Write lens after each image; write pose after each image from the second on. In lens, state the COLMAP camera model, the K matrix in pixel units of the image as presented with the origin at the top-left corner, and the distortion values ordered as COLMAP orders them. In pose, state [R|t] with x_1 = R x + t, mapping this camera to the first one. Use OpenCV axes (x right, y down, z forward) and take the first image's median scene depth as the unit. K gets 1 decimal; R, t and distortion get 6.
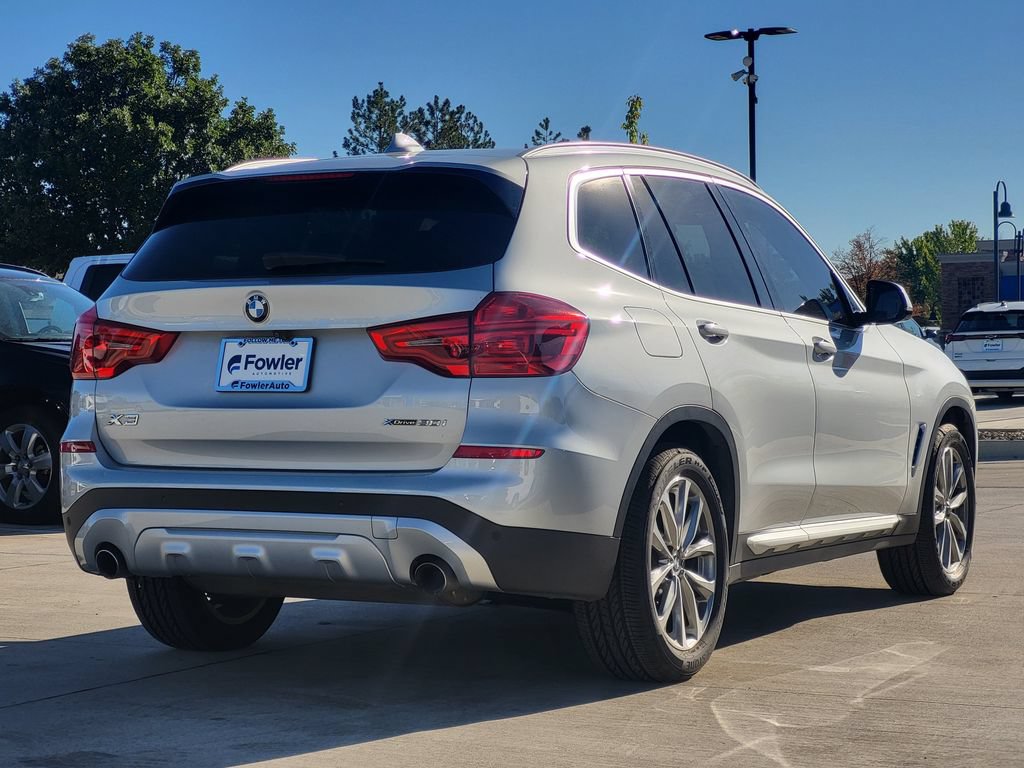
lens RADIAL K [[2132.7, 0, 512.0], [0, 2132.7, 384.0], [0, 0, 1]] dist [-0.025024, 0.343654]
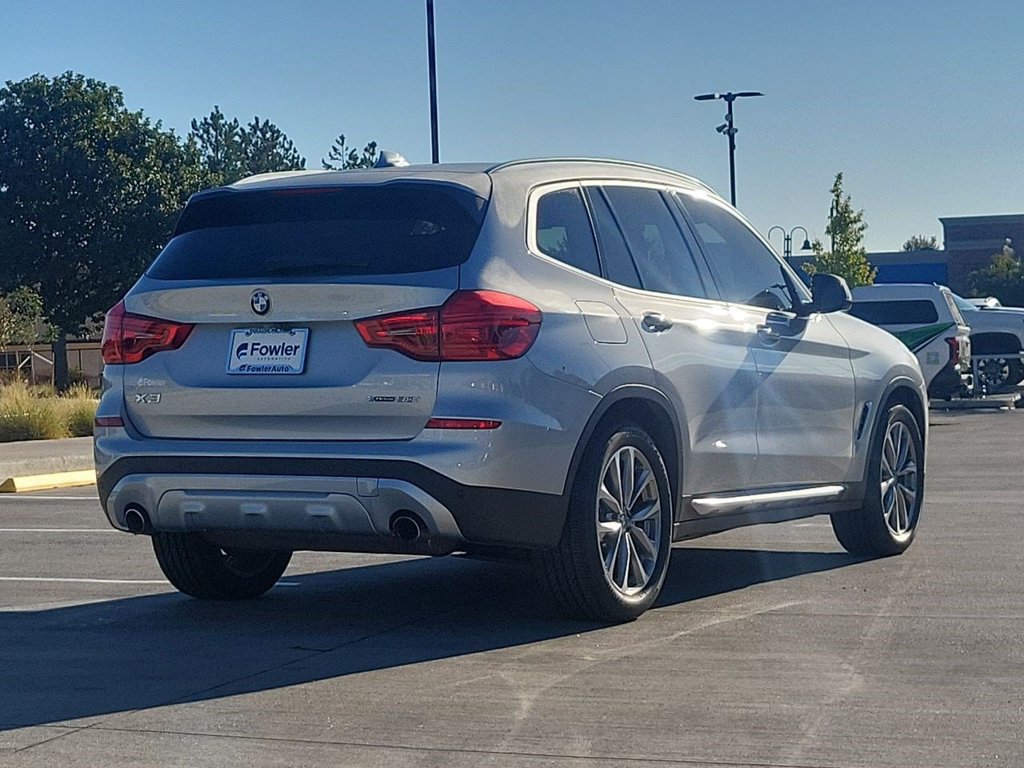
lens RADIAL K [[2111.7, 0, 512.0], [0, 2111.7, 384.0], [0, 0, 1]] dist [0.230092, 0.007179]
pose [[0.999862, -0.003420, -0.016279, 0.038352], [0.003527, 0.999972, 0.006585, 0.001836], [0.016256, -0.006642, 0.999846, -0.171466]]
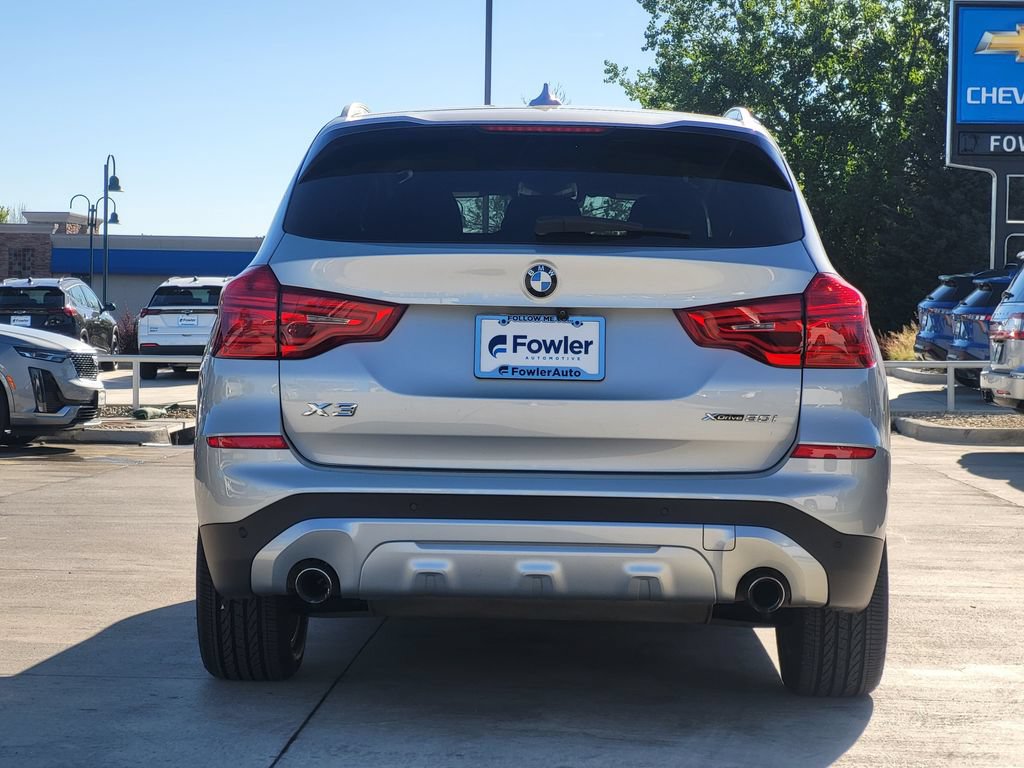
lens RADIAL K [[2132.7, 0, 512.0], [0, 2132.7, 384.0], [0, 0, 1]] dist [-0.025024, 0.343654]
pose [[0.904369, 0.013525, 0.426537, -0.487587], [-0.019198, 0.999775, 0.009002, -0.001929], [-0.426320, -0.016329, 0.904425, 0.236650]]
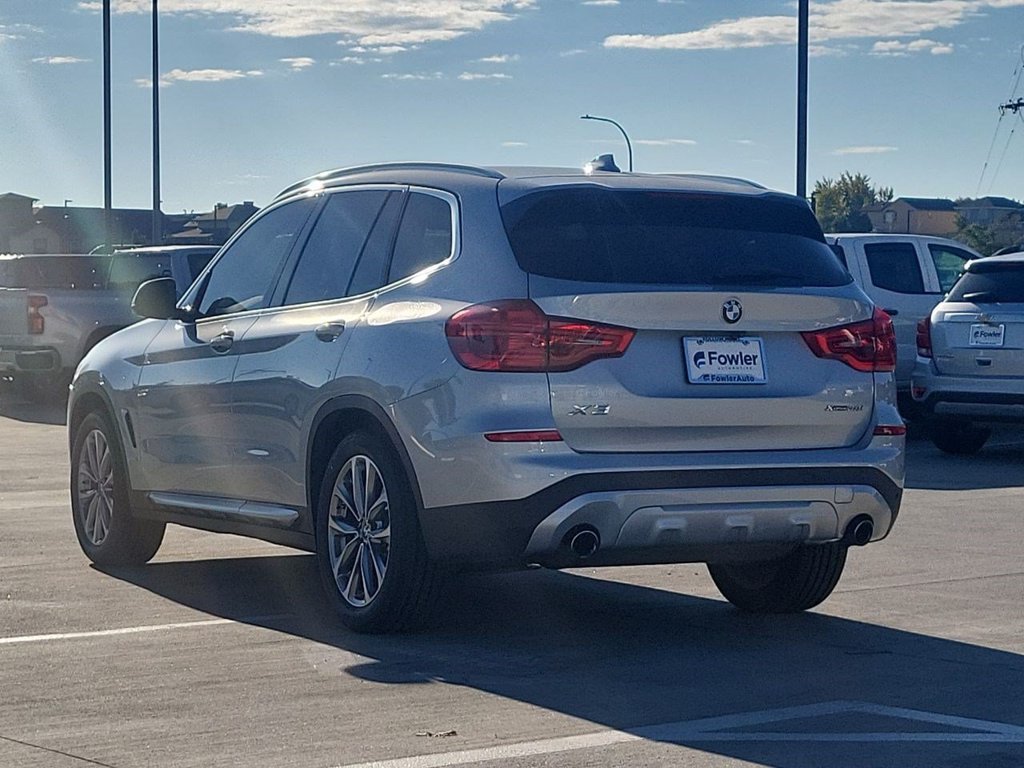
lens RADIAL K [[2111.7, 0, 512.0], [0, 2111.7, 384.0], [0, 0, 1]] dist [0.230092, 0.007179]
pose [[0.574951, -0.004245, 0.818177, -1.121595], [-0.004609, 0.999954, 0.008426, -0.005398], [-0.818175, -0.008615, 0.574905, 0.433806]]
